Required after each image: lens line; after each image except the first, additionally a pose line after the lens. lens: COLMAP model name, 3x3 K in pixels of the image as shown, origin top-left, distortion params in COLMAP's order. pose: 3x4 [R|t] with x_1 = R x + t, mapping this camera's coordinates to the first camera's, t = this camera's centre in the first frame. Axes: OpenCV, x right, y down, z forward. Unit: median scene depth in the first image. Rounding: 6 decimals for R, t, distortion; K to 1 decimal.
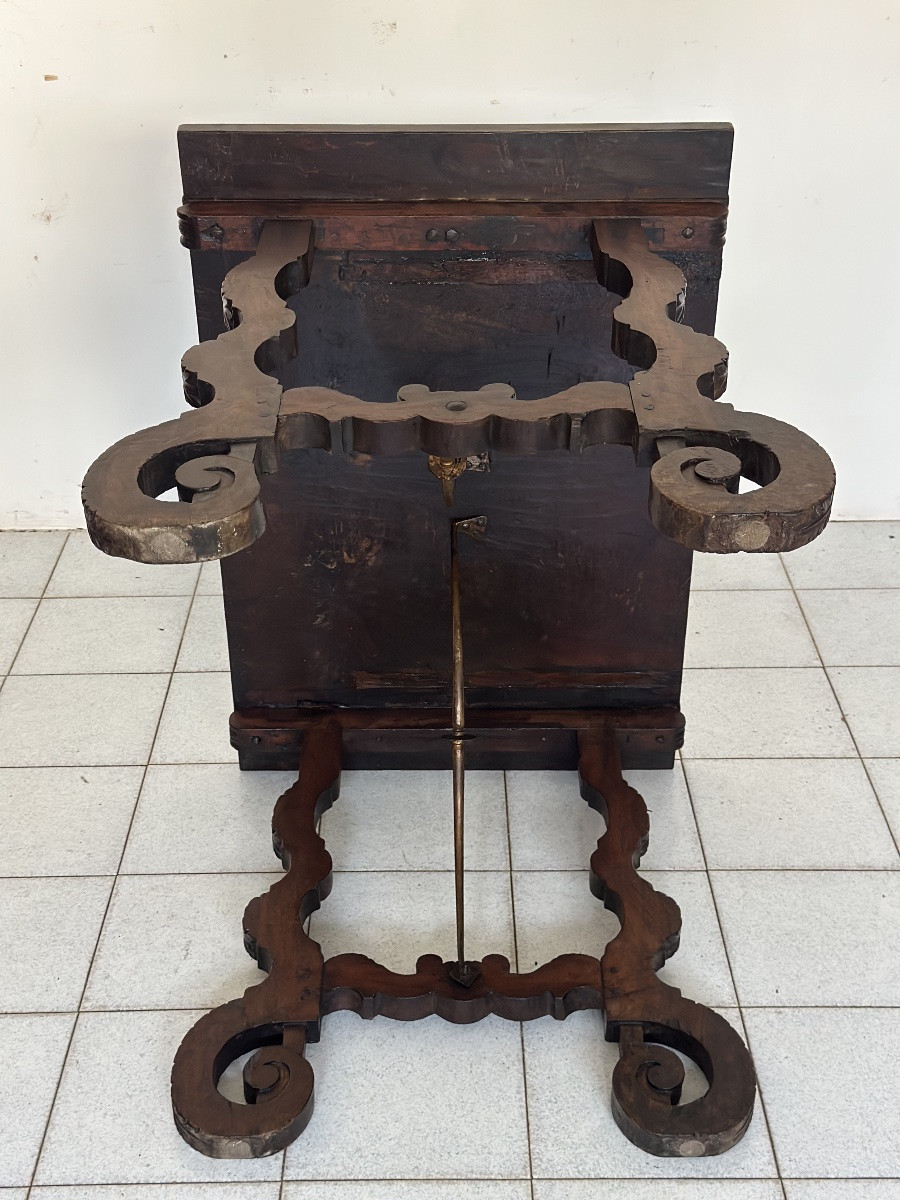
lens RADIAL K [[1691.2, 0, 455.4], [0, 1691.2, 612.9], [0, 0, 1]] dist [0.195326, -0.417888]
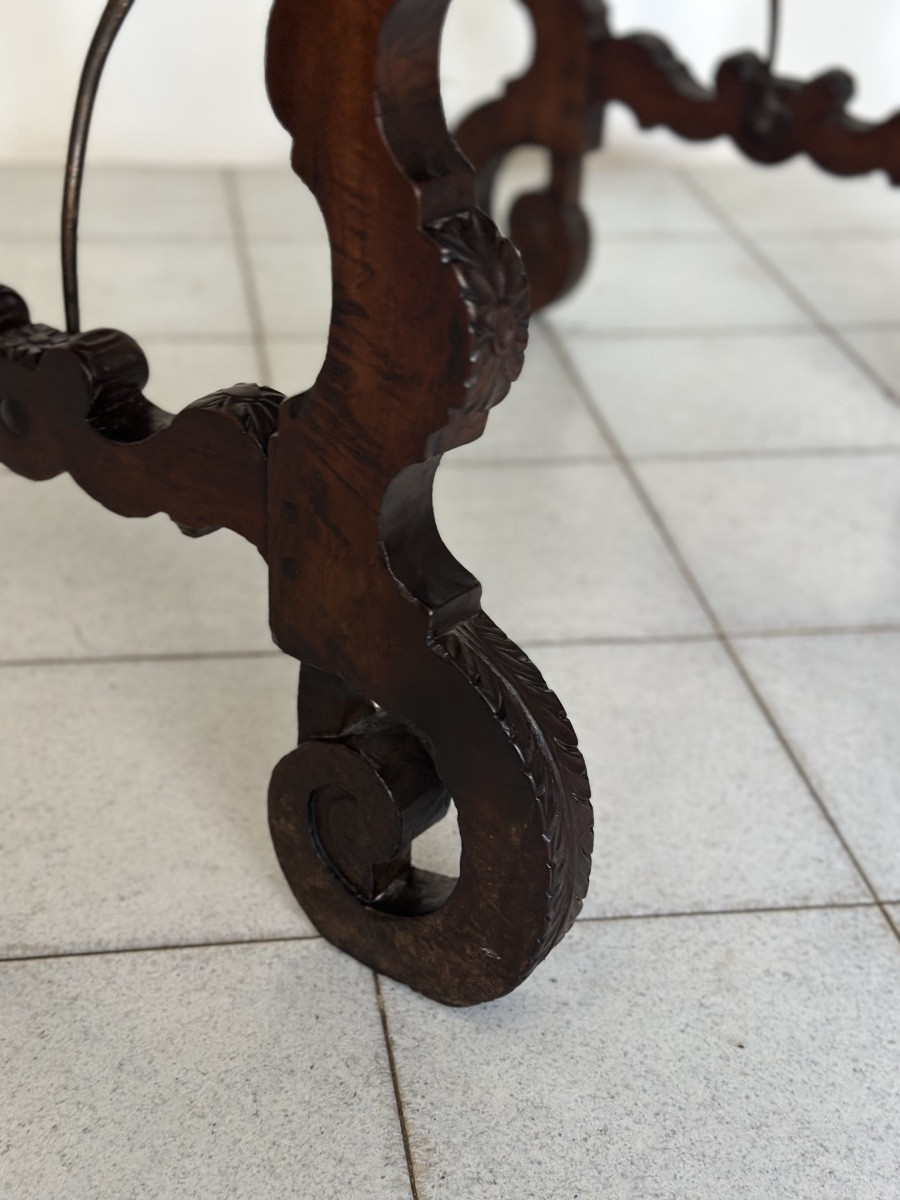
lens RADIAL K [[1691.2, 0, 455.4], [0, 1691.2, 612.9], [0, 0, 1]] dist [0.195326, -0.417888]
pose [[0.986380, -0.031023, 0.161530, -0.004466], [0.026573, 0.999207, 0.029640, 0.136527], [-0.162321, -0.024944, 0.986423, 0.572960]]
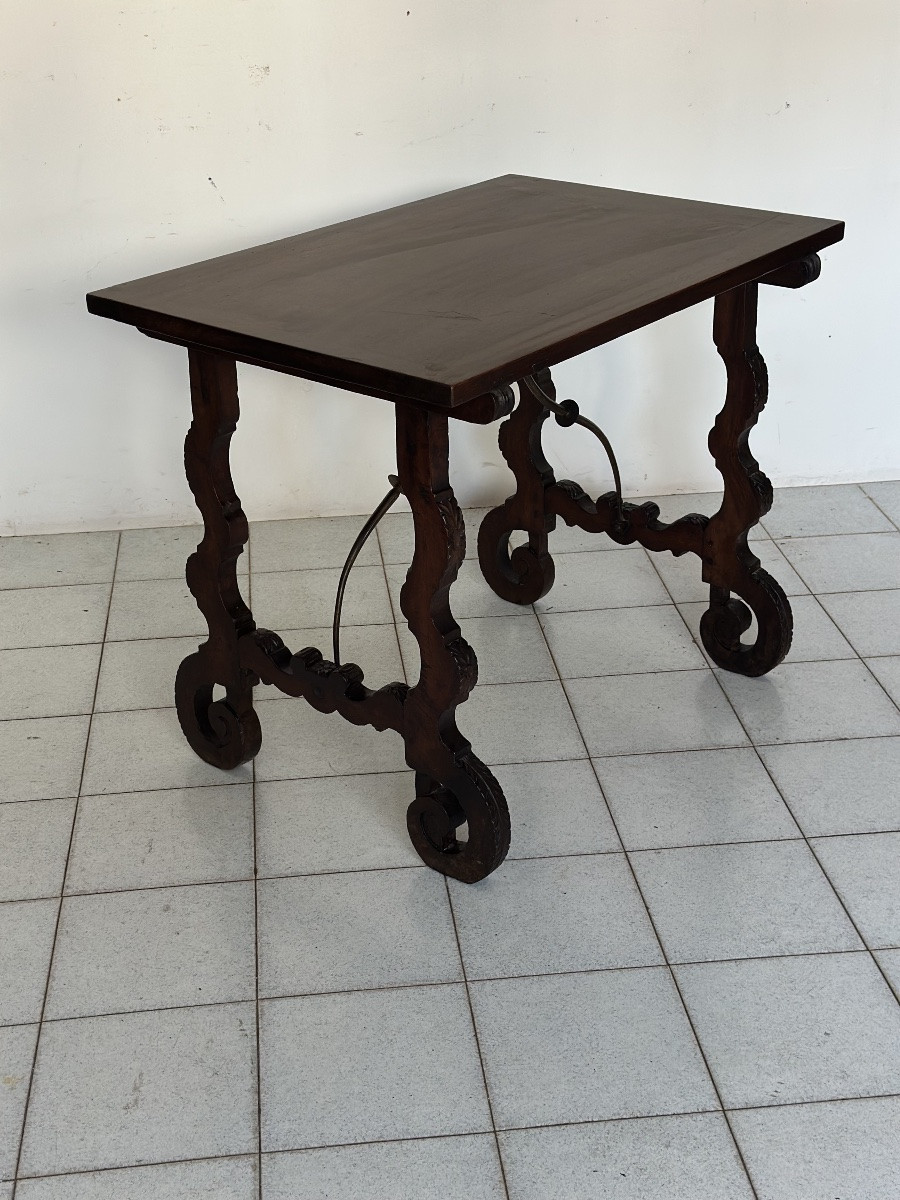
lens RADIAL K [[1691.2, 0, 455.4], [0, 1691.2, 612.9], [0, 0, 1]] dist [0.195326, -0.417888]
pose [[0.994110, -0.058631, 0.091143, -0.047933], [0.063561, 0.996614, -0.052160, 0.113486], [-0.087776, 0.057646, 0.994471, -0.170494]]
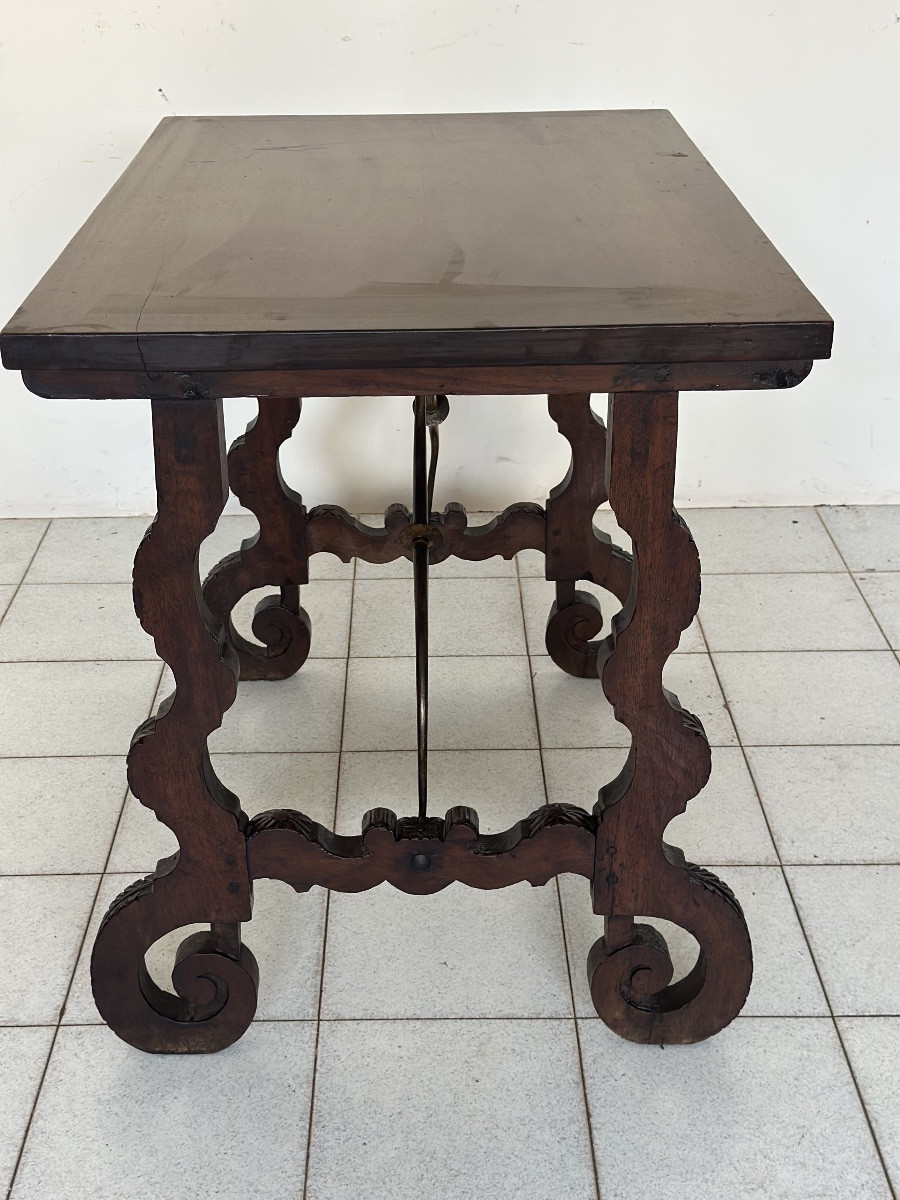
lens RADIAL K [[1693.2, 0, 450.0], [0, 1693.2, 600.0], [0, 0, 1]] dist [0.194231, -0.368970]
pose [[0.999972, -0.004837, 0.005647, 0.095115], [0.005104, 0.998822, -0.048258, 0.059857], [-0.005407, 0.048285, 0.998819, 0.130594]]
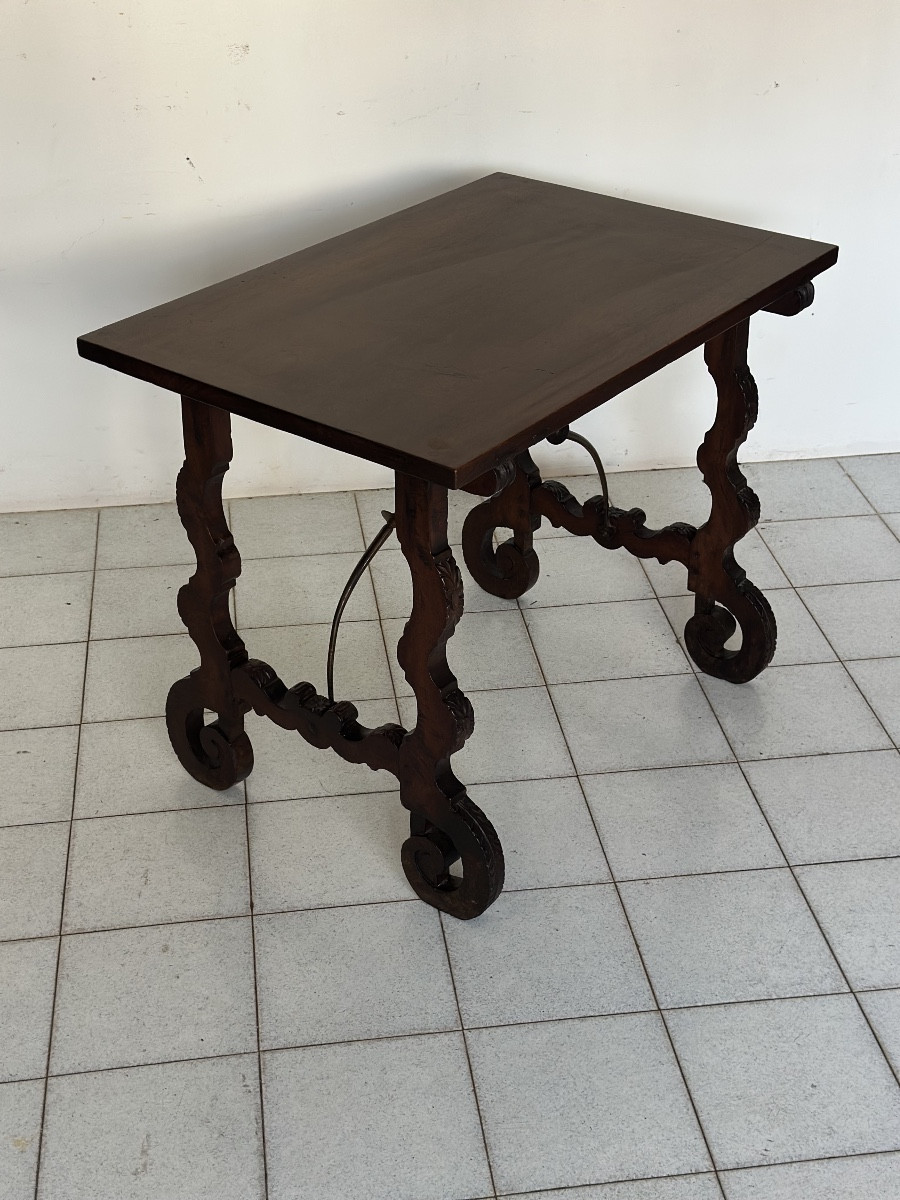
lens RADIAL K [[1689.7, 0, 463.0], [0, 1689.7, 613.4], [0, 0, 1]] dist [0.197367, -0.411824]
pose [[0.990945, -0.066278, 0.116770, -0.066649], [0.062361, 0.997372, 0.036889, -0.011367], [-0.118908, -0.029273, 0.992474, -0.174020]]
